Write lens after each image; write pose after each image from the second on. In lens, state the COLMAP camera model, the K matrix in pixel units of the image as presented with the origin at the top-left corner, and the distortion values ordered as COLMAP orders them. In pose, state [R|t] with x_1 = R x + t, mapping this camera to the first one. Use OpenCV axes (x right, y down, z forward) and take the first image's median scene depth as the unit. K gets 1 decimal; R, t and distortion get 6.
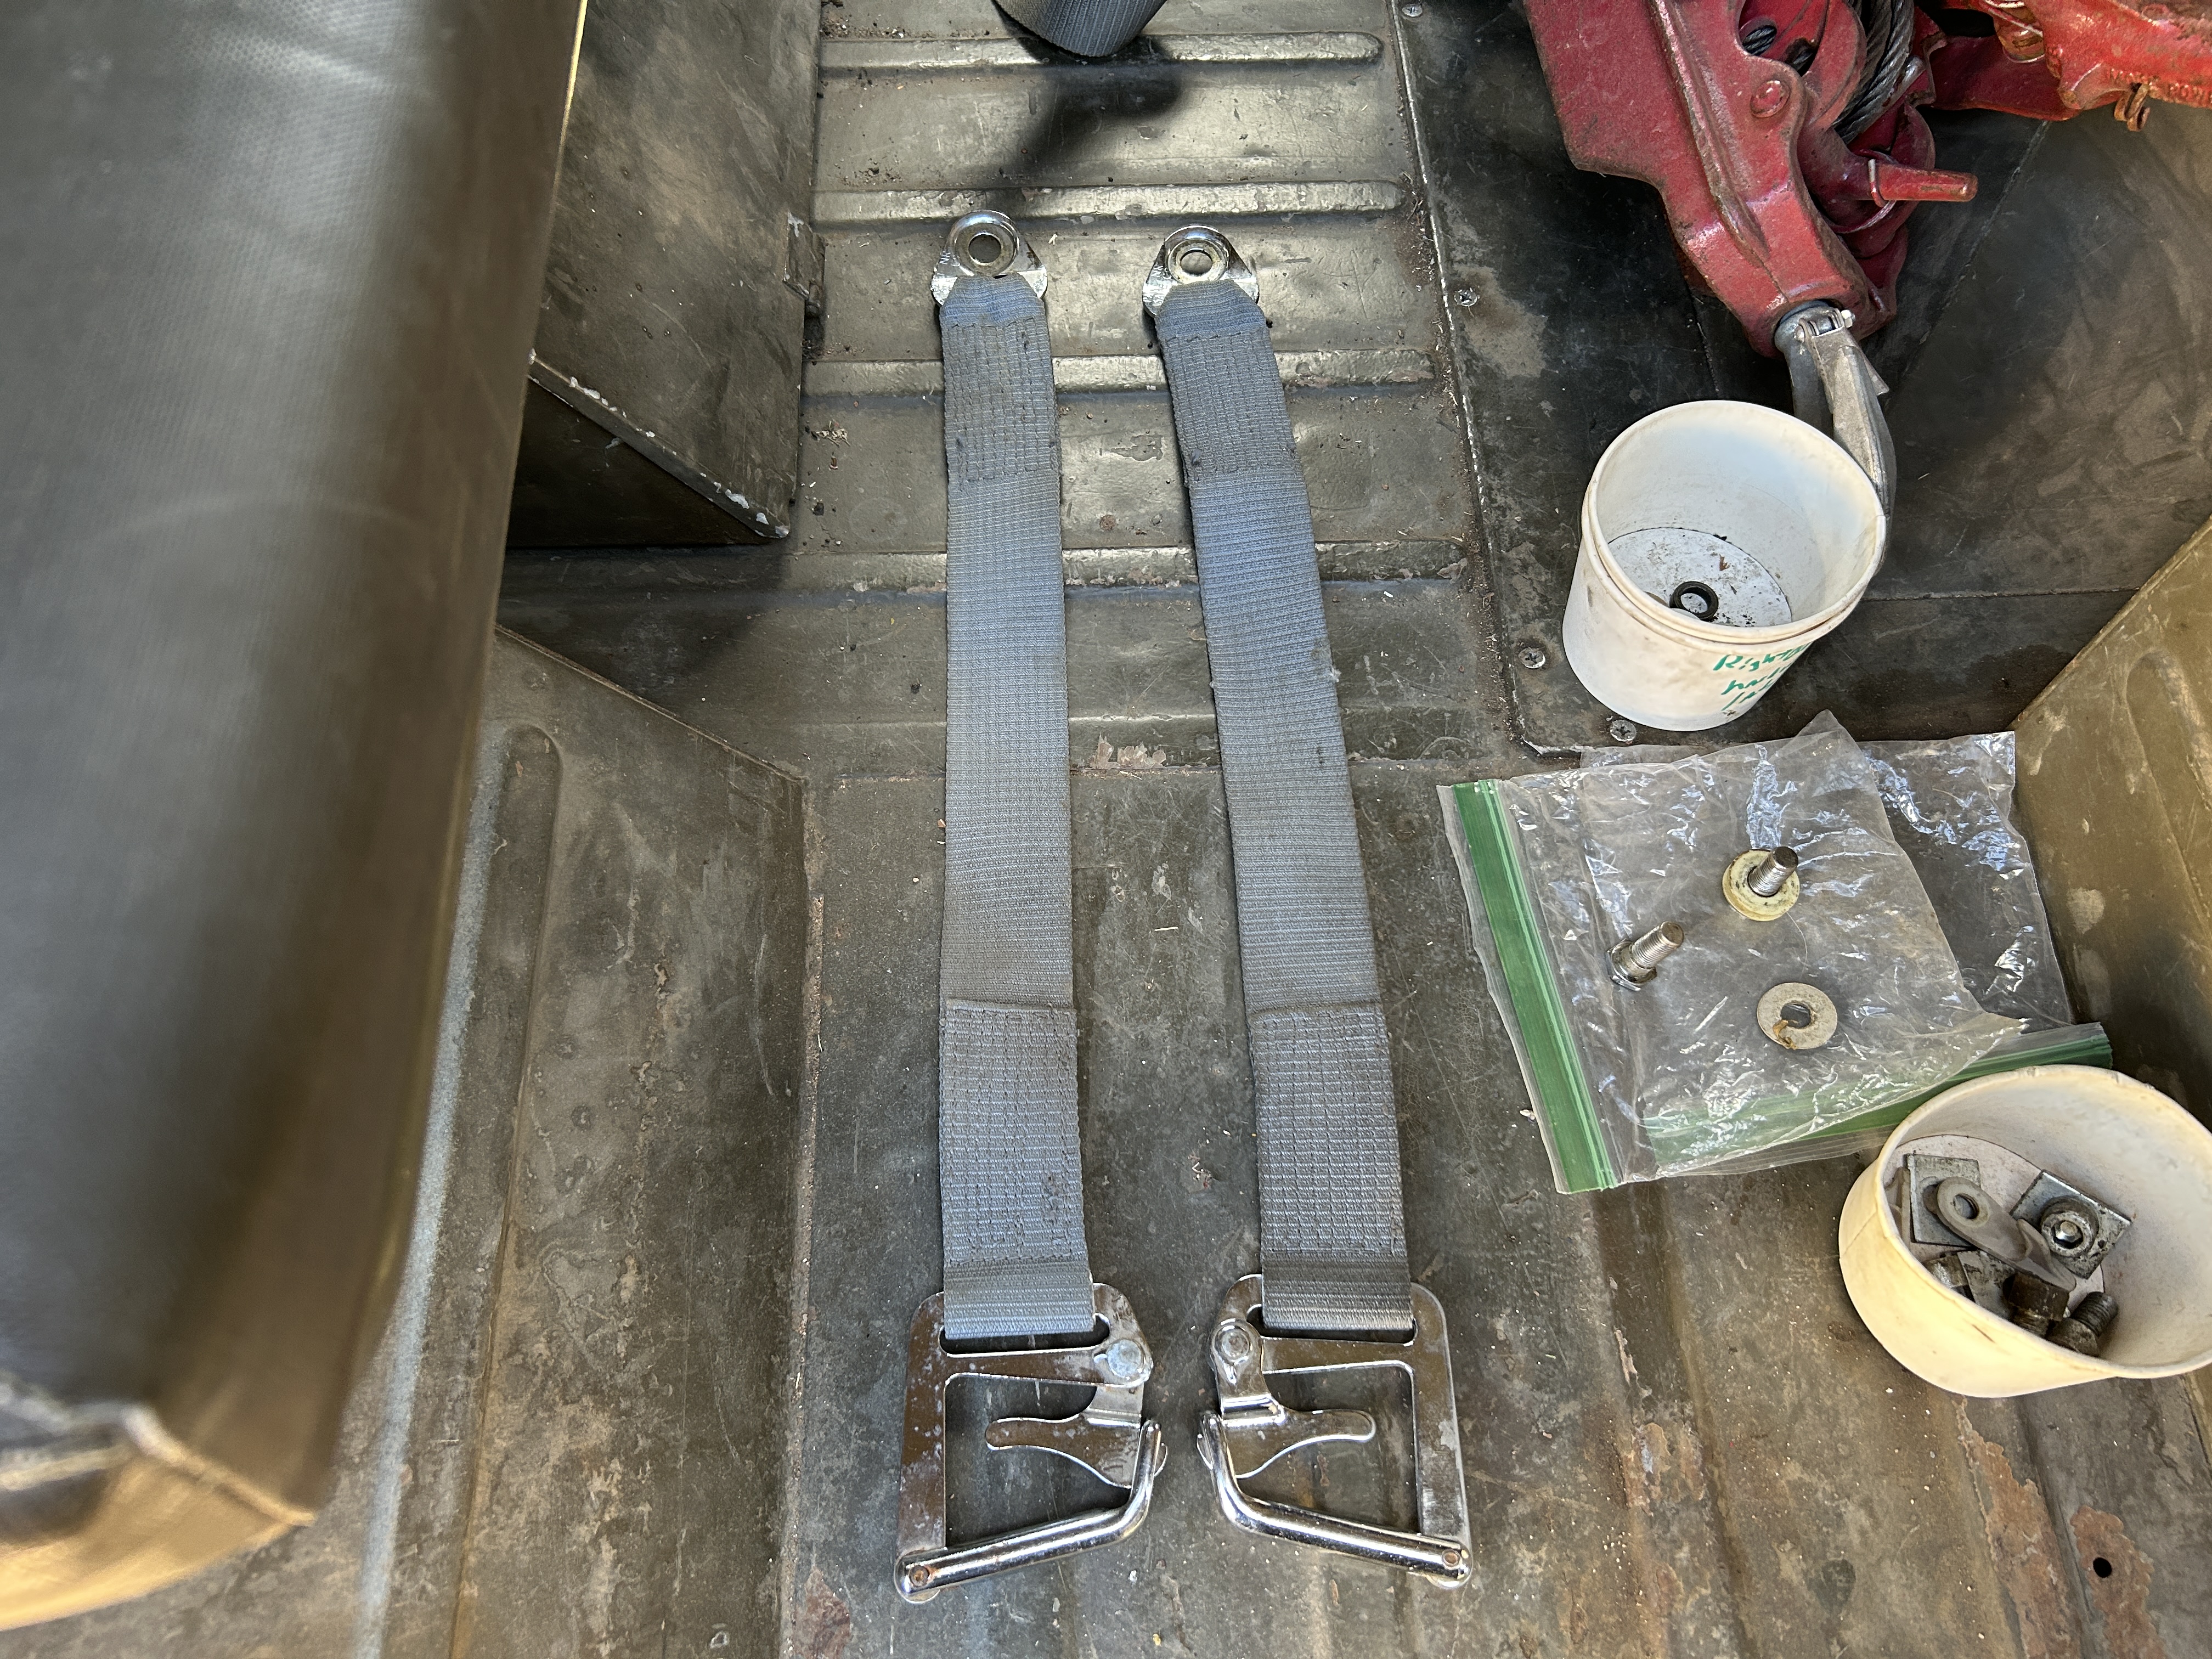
lens RADIAL K [[1713.8, 0, 1112.2], [0, 1713.8, 854.8], [0, 0, 1]] dist [0.044684, -0.047502]
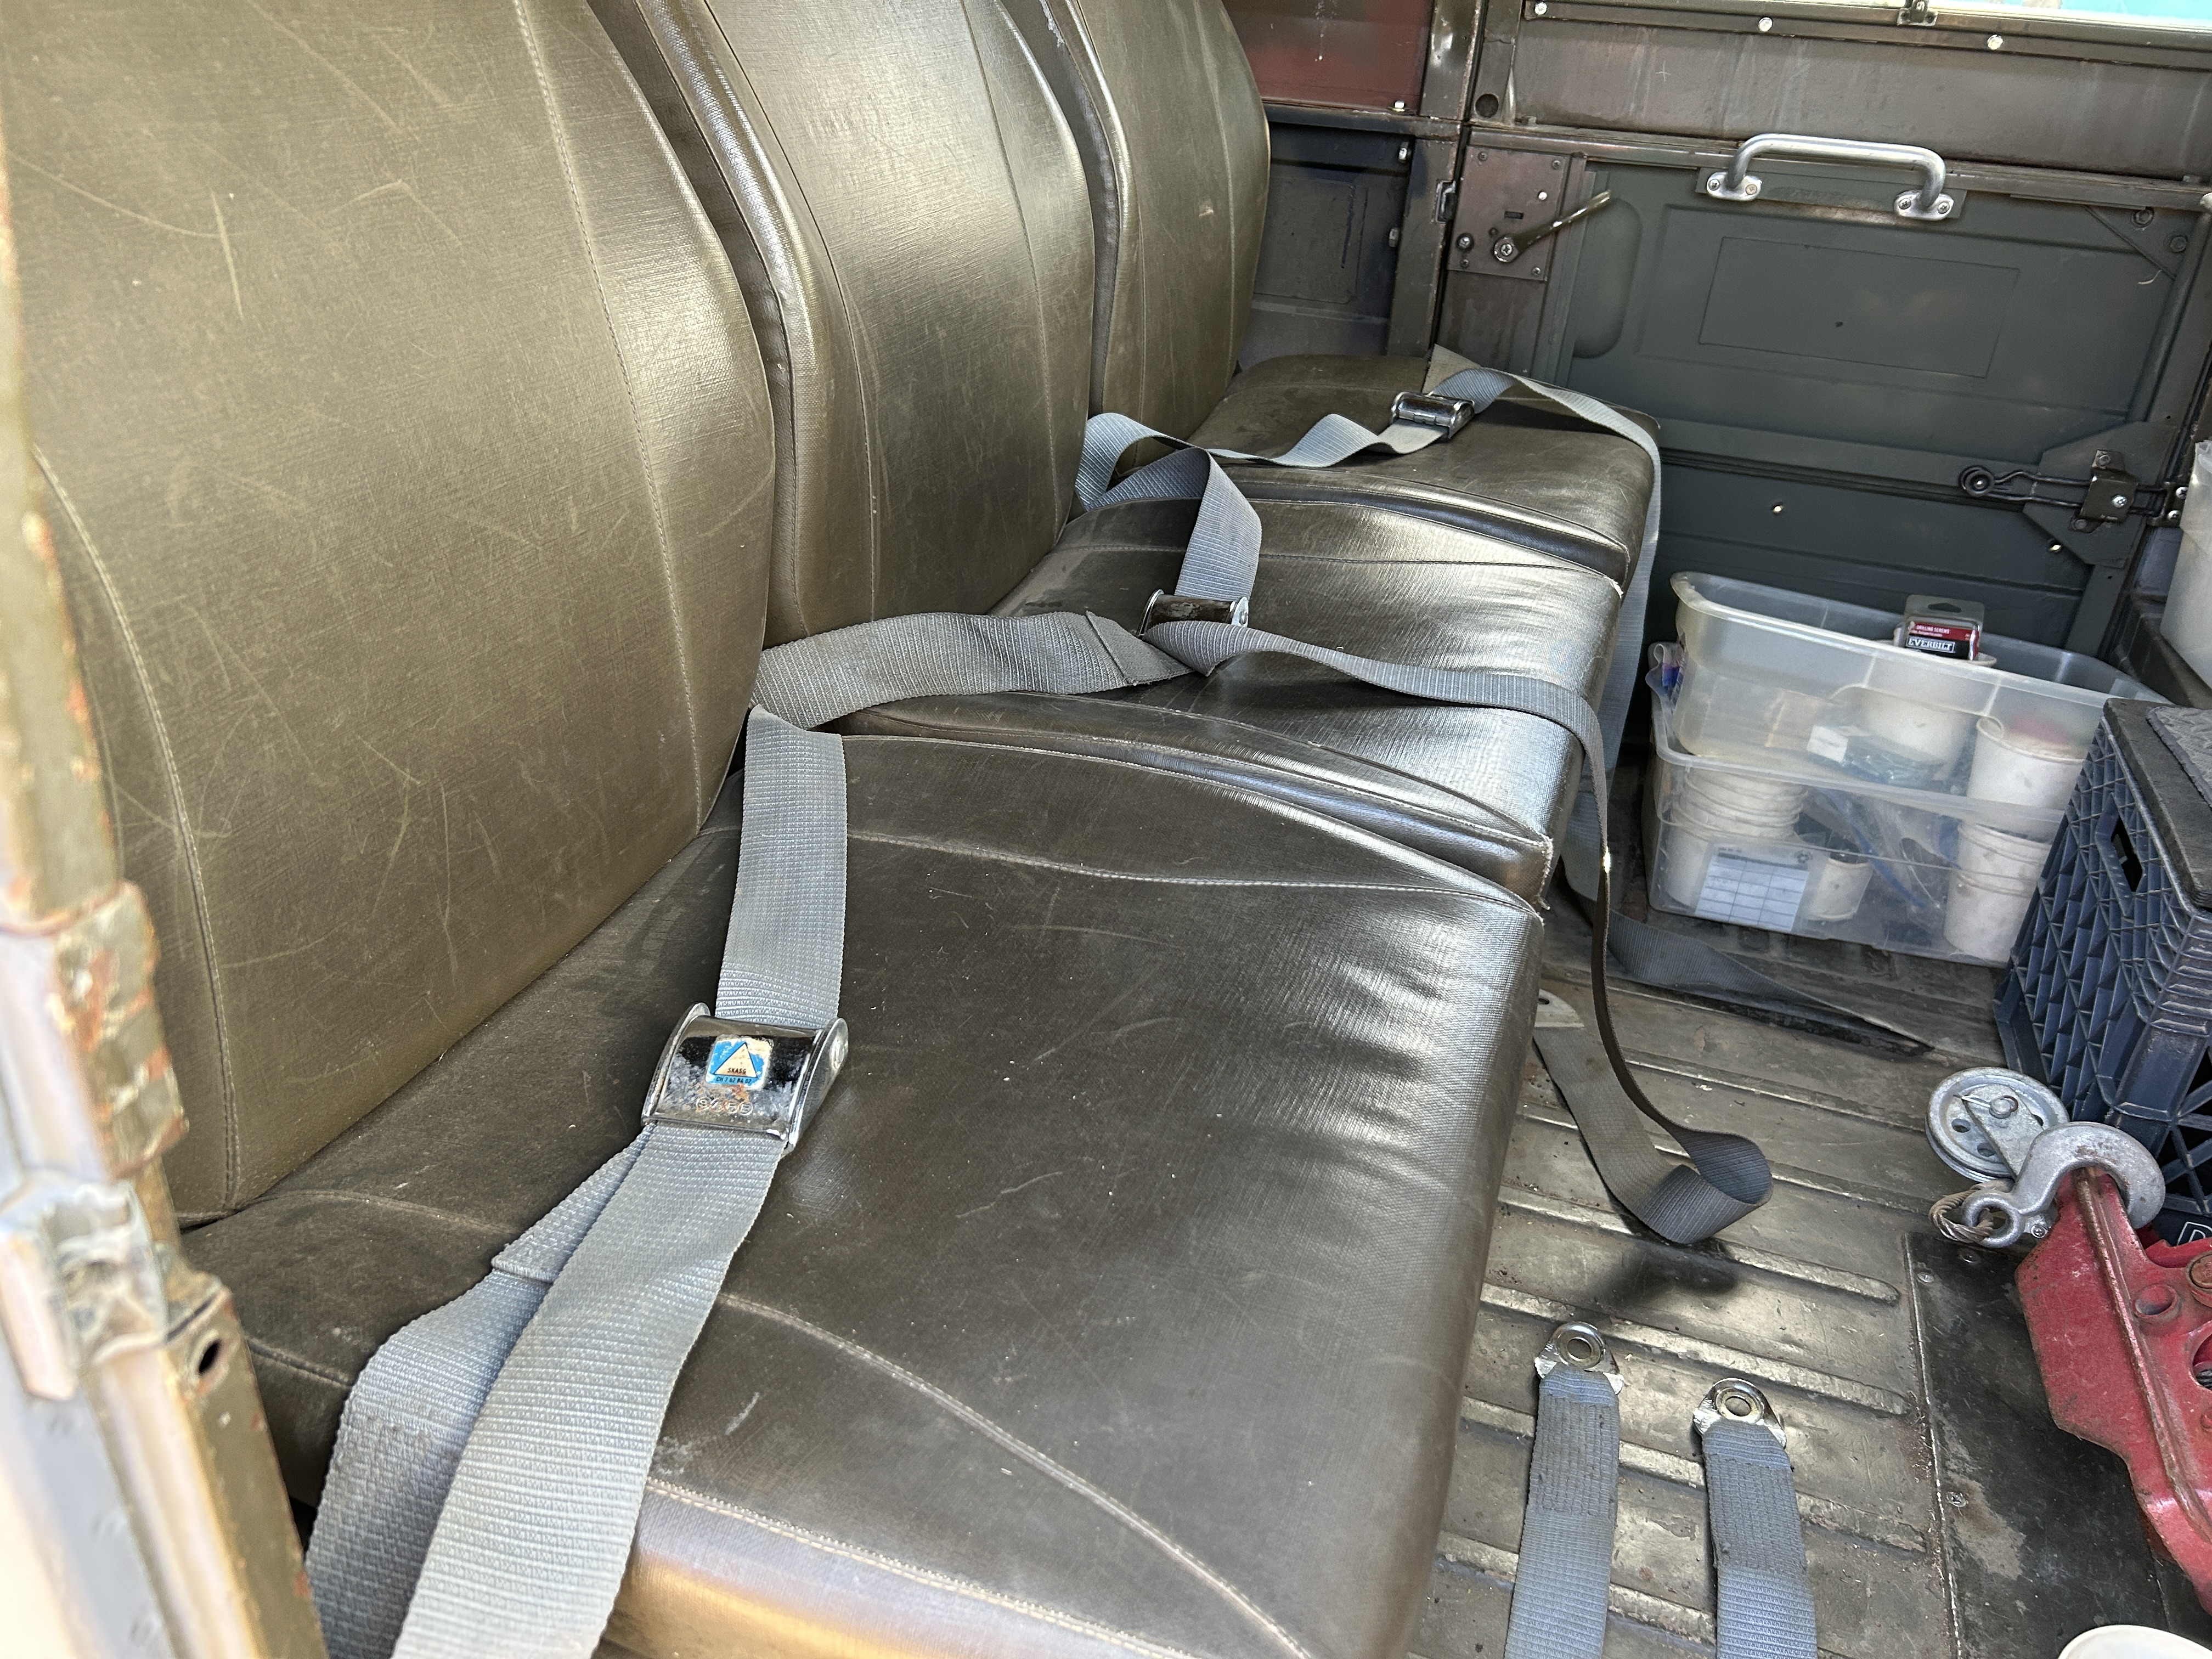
lens RADIAL K [[1713.8, 0, 1112.2], [0, 1713.8, 854.8], [0, 0, 1]] dist [0.044684, -0.047502]
pose [[0.933135, 0.210611, -0.291380, -0.101998], [-0.338399, 0.788242, -0.513966, 0.165894], [0.121431, 0.578202, 0.806807, -0.371687]]
